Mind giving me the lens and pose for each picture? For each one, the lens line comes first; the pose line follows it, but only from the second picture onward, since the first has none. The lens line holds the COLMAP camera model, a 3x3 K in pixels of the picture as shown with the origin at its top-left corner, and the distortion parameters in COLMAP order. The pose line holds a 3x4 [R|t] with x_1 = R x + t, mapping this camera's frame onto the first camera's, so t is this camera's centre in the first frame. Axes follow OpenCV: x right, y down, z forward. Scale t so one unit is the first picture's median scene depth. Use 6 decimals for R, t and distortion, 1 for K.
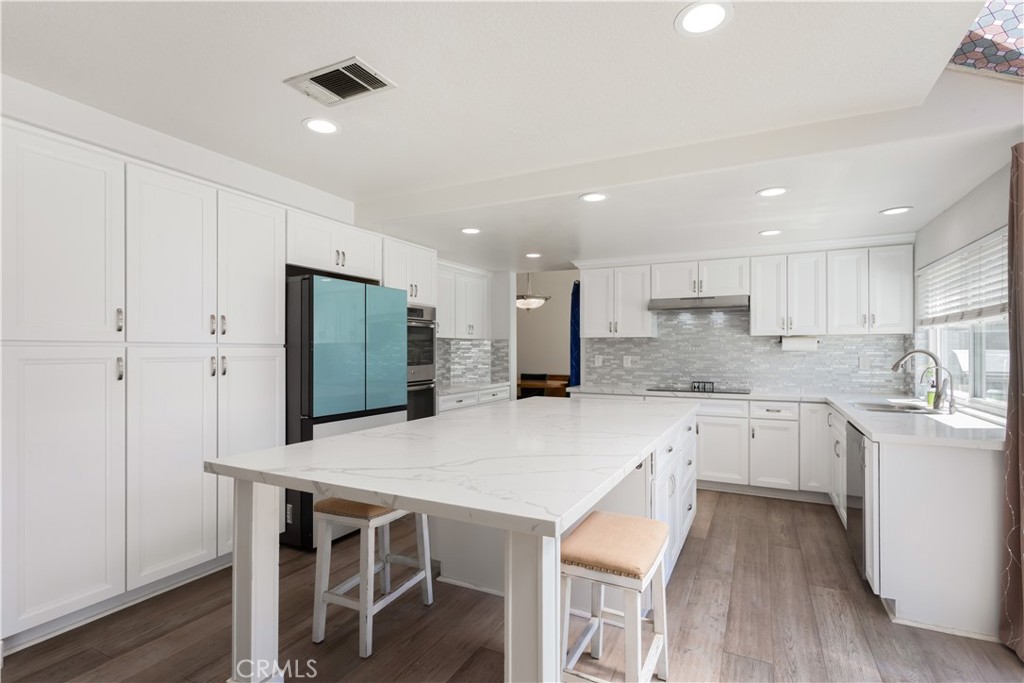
lens RADIAL K [[482.1, 0, 515.5], [0, 482.1, 345.4], [0, 0, 1]] dist [0.001417, -0.001230]
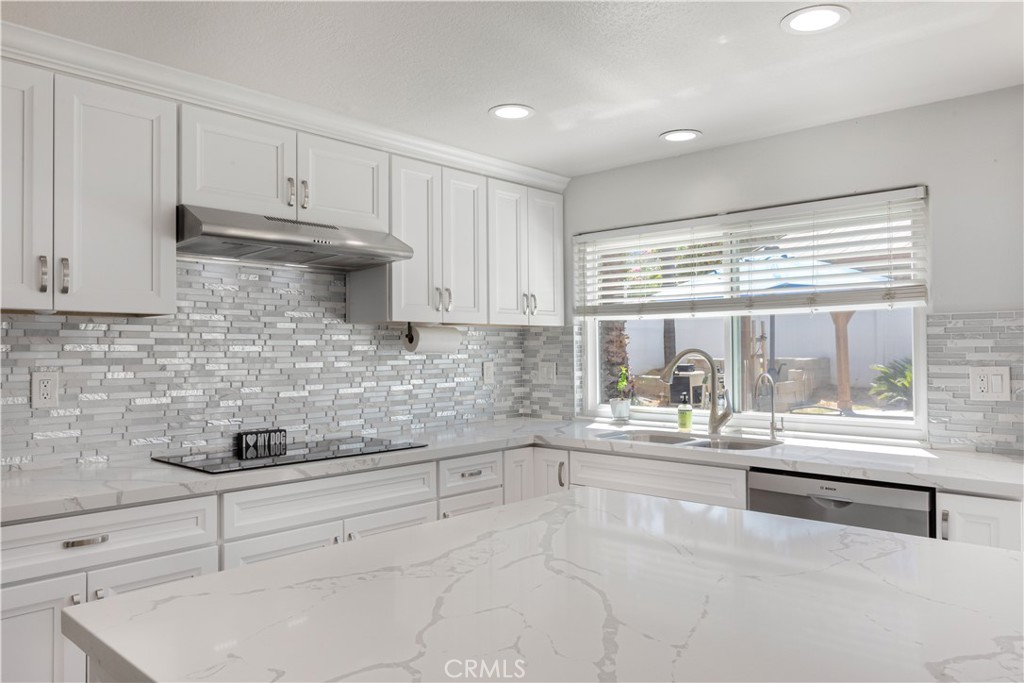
lens RADIAL K [[729.6, 0, 515.9], [0, 729.6, 348.8], [0, 0, 1]] dist [-0.006155, -0.002481]
pose [[0.273848, -0.001135, 0.961772, -0.173949], [-0.007256, 0.999968, 0.003246, 0.003489], [-0.961746, -0.007868, 0.273831, 0.746195]]
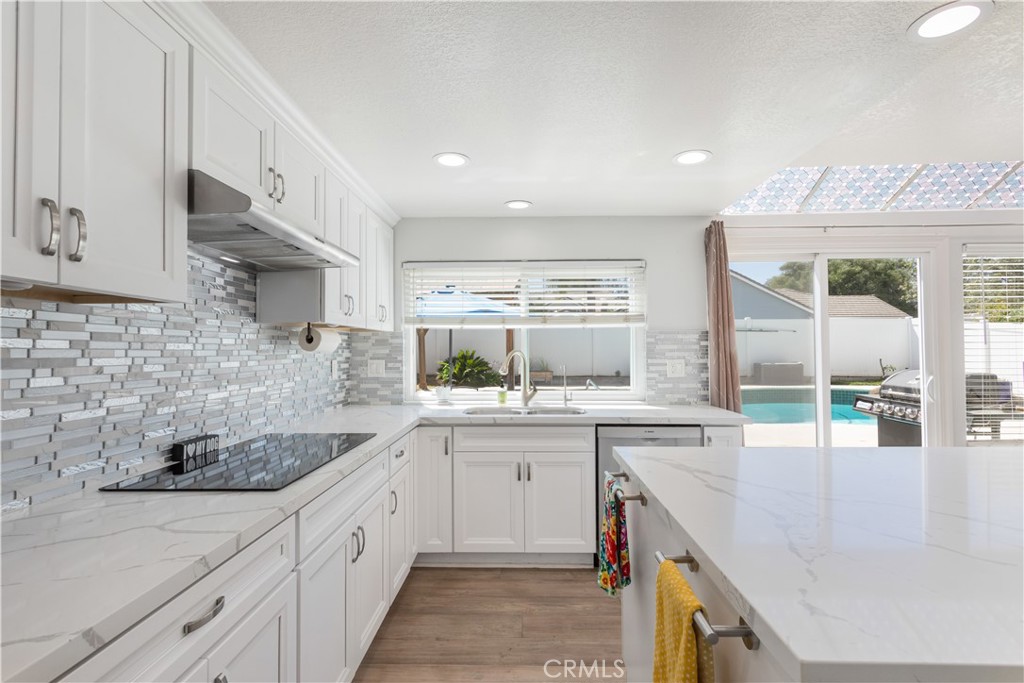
lens RADIAL K [[482.1, 0, 513.0], [0, 482.1, 342.8], [0, 0, 1]] dist [0.001417, -0.001230]
pose [[-0.427964, 0.014872, 0.903673, -0.055418], [-0.009355, 0.999738, -0.020883, 0.010279], [-0.903747, -0.017391, -0.427713, 1.122839]]
